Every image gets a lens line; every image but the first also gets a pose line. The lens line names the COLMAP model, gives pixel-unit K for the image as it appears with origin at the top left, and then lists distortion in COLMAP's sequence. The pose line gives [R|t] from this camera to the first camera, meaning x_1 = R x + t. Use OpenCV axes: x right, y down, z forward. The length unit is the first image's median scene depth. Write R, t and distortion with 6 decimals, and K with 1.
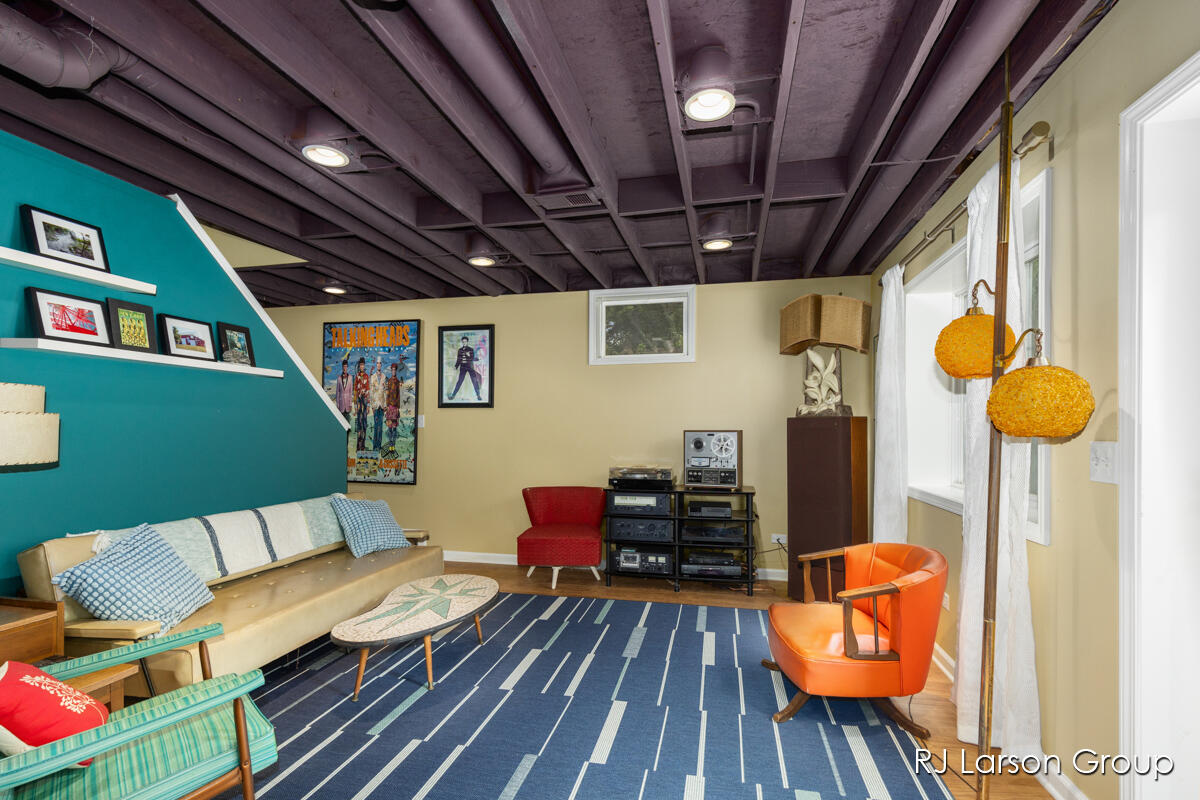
lens RADIAL K [[546.5, 0, 607.7], [0, 546.5, 428.2], [0, 0, 1]] dist [-0.003372, -0.000259]
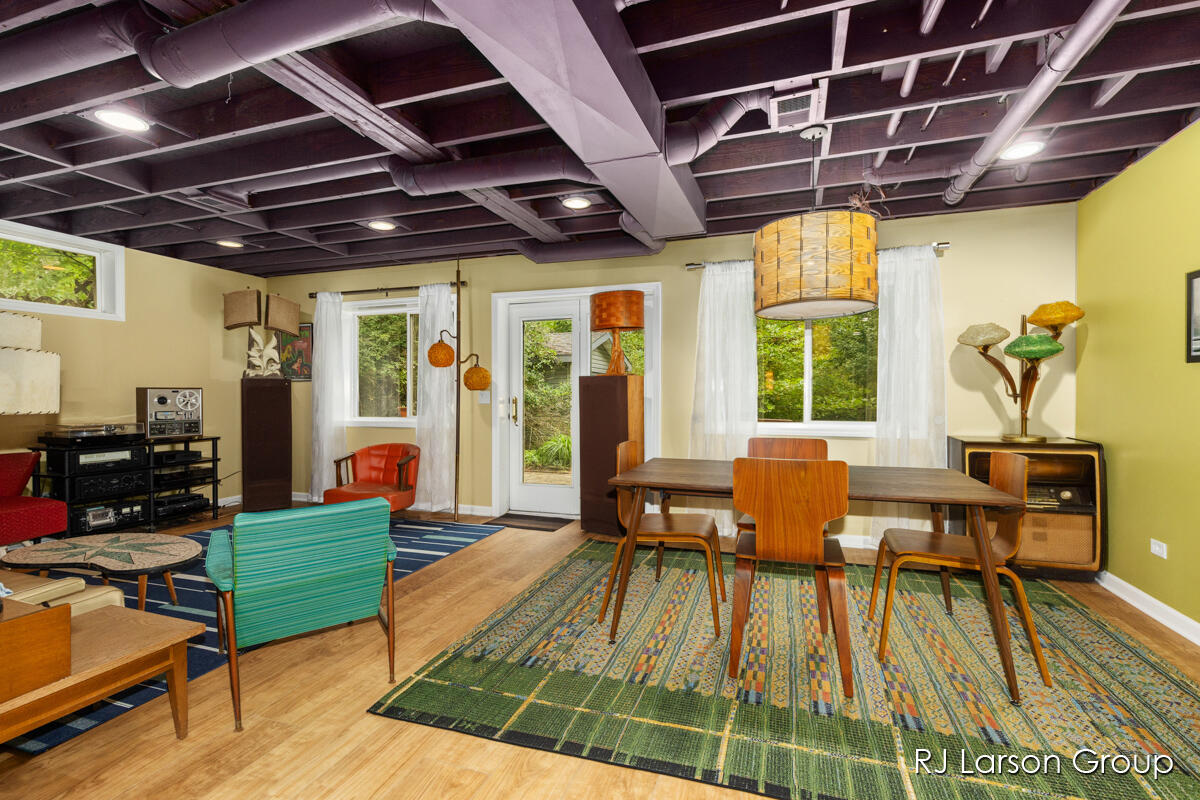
lens RADIAL K [[546.5, 0, 605.1], [0, 546.5, 395.7], [0, 0, 1]] dist [-0.003372, -0.000259]
pose [[0.130811, -0.003550, 0.991401, -0.843736], [-0.003461, 0.999986, 0.004037, 0.013455], [-0.991401, -0.003960, 0.130797, -0.042197]]
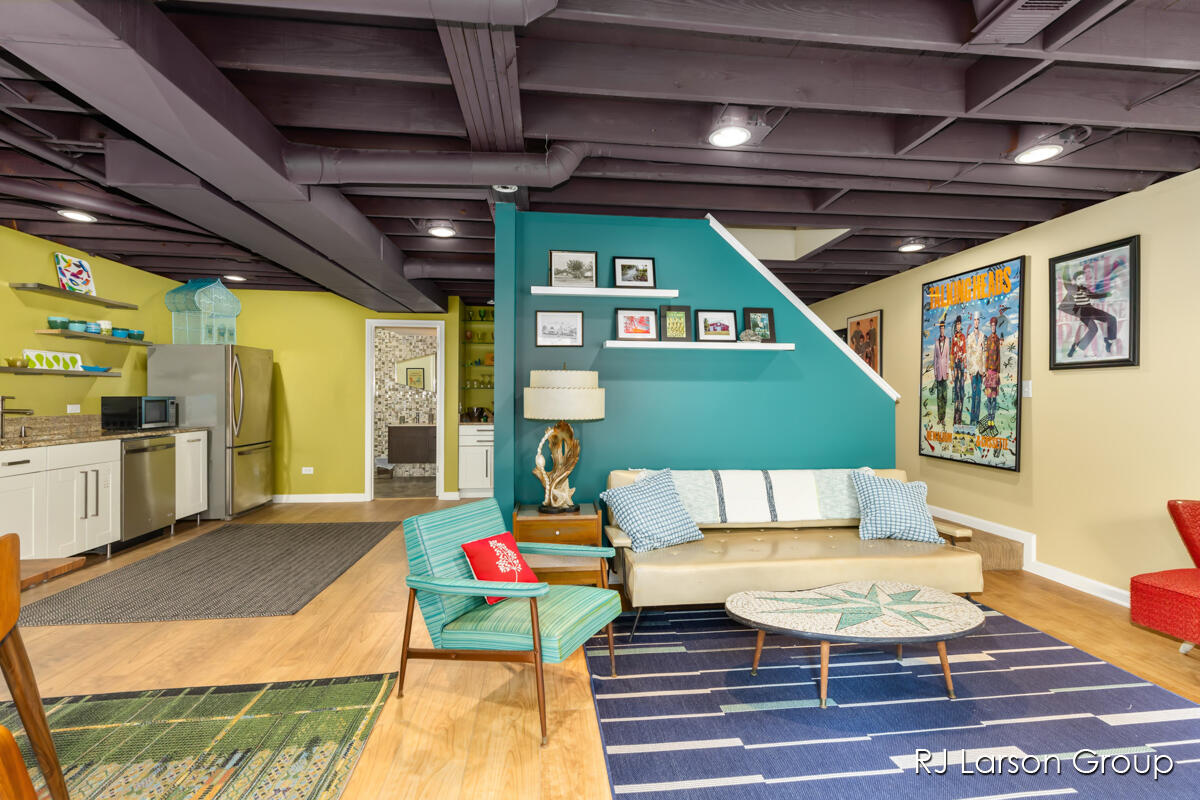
lens RADIAL K [[546.5, 0, 619.8], [0, 546.5, 393.2], [0, 0, 1]] dist [-0.003372, -0.000259]
pose [[0.323722, -0.008834, -0.946111, 0.225566], [-0.000210, 0.999956, -0.009409, 0.000737], [0.946152, 0.003244, 0.323706, 0.257842]]
